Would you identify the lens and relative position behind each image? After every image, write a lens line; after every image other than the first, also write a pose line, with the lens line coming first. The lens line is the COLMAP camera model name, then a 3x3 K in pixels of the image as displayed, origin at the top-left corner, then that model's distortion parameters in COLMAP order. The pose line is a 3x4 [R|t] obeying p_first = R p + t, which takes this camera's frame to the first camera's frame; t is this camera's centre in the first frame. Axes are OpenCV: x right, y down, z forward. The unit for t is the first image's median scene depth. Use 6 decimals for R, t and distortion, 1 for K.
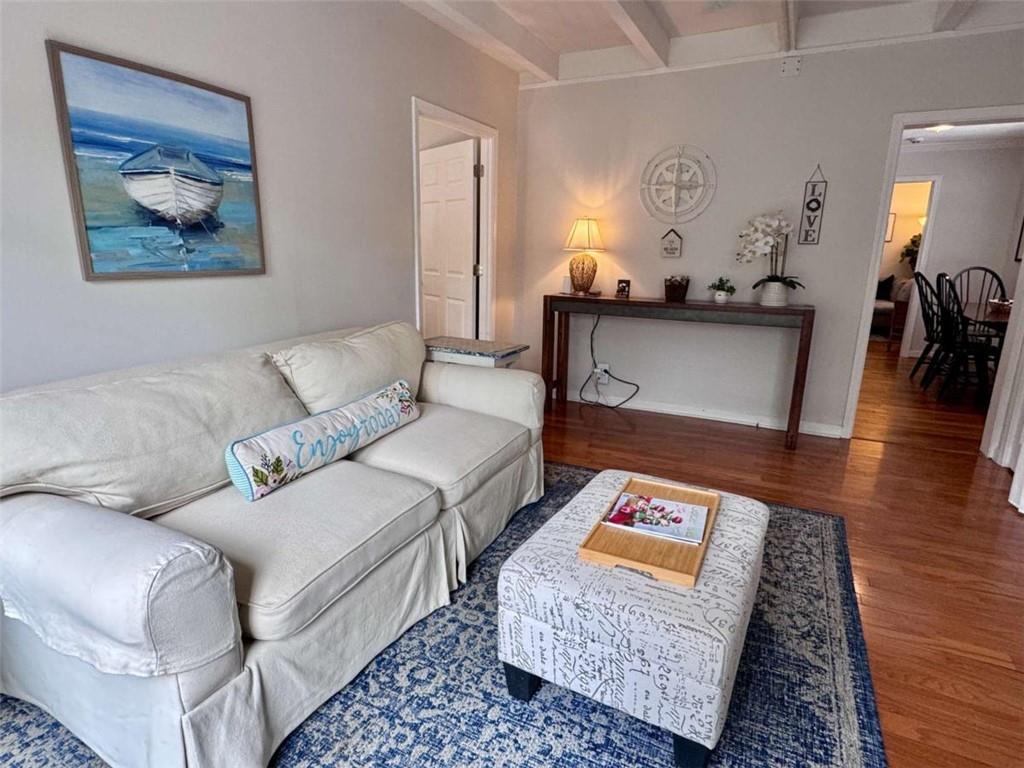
lens RADIAL K [[555.8, 0, 514.8], [0, 555.8, 383.7], [0, 0, 1]] dist [-0.008695, 0.002184]
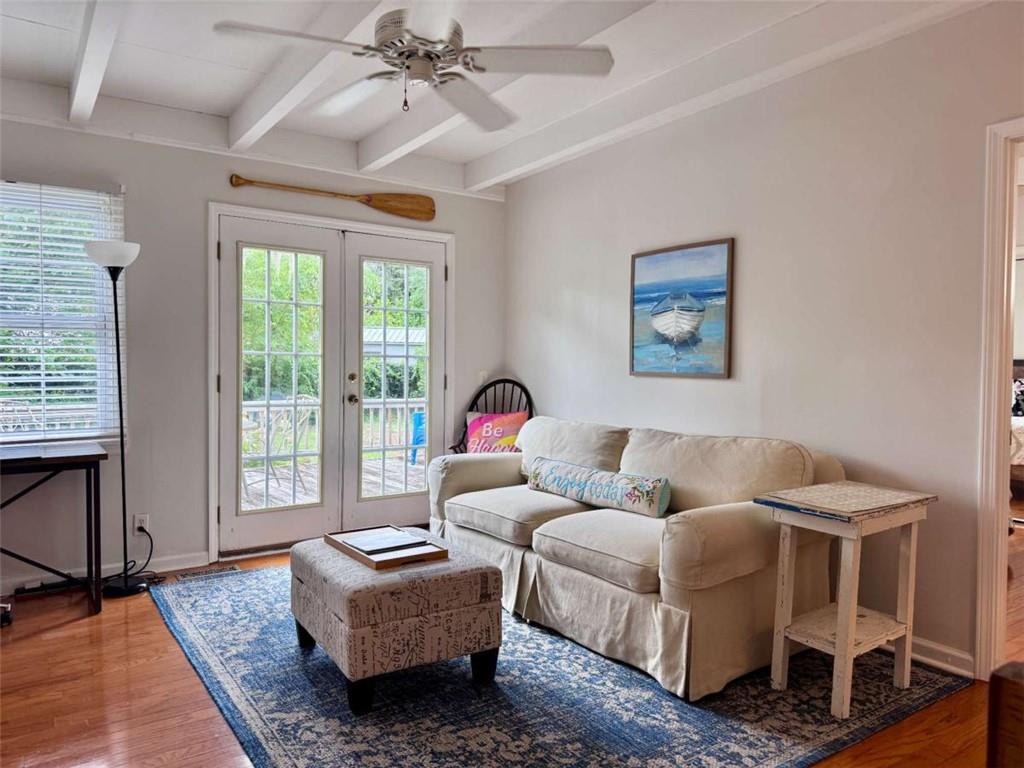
lens RADIAL K [[717.2, 0, 520.6], [0, 717.2, 384.4], [0, 0, 1]] dist [0.036052, -0.057341]
pose [[-0.482116, 0.012704, -0.876015, 1.308313], [-0.217367, 0.966897, 0.133651, -0.352943], [0.848714, 0.254852, -0.463395, 1.607142]]
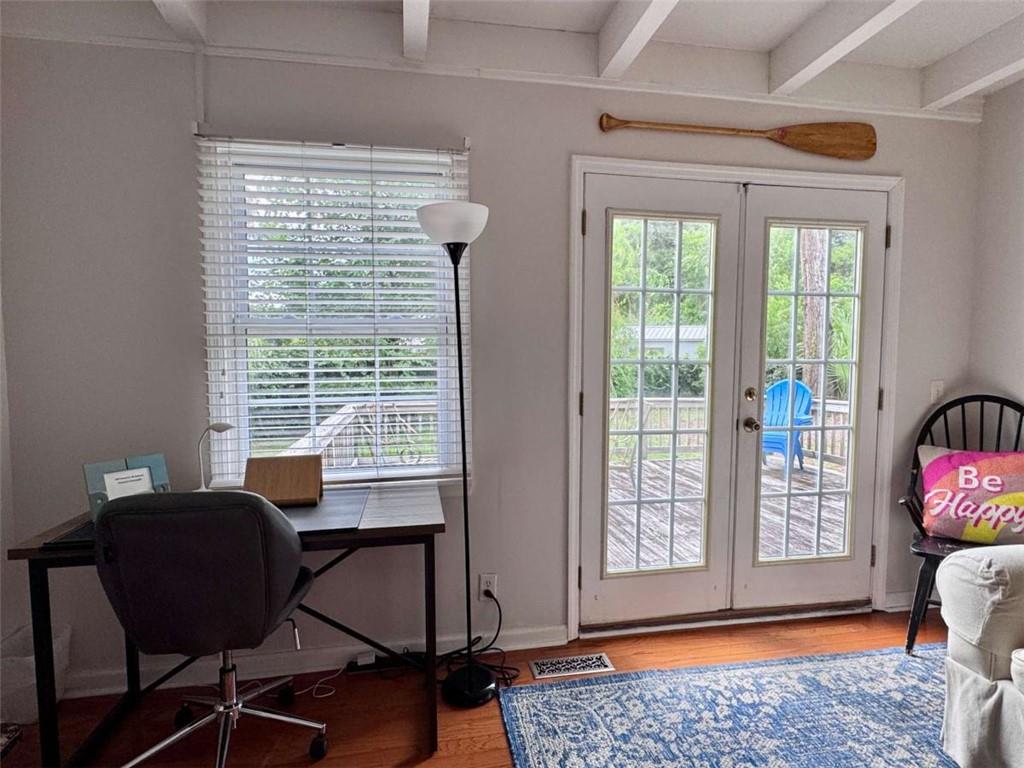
lens RADIAL K [[555.8, 0, 508.9], [0, 555.8, 383.8], [0, 0, 1]] dist [-0.008695, 0.002184]
pose [[-0.808287, 0.025742, -0.588226, 0.828750], [-0.143097, 0.960501, 0.238665, -0.218958], [0.571135, 0.277083, -0.772677, 0.874493]]
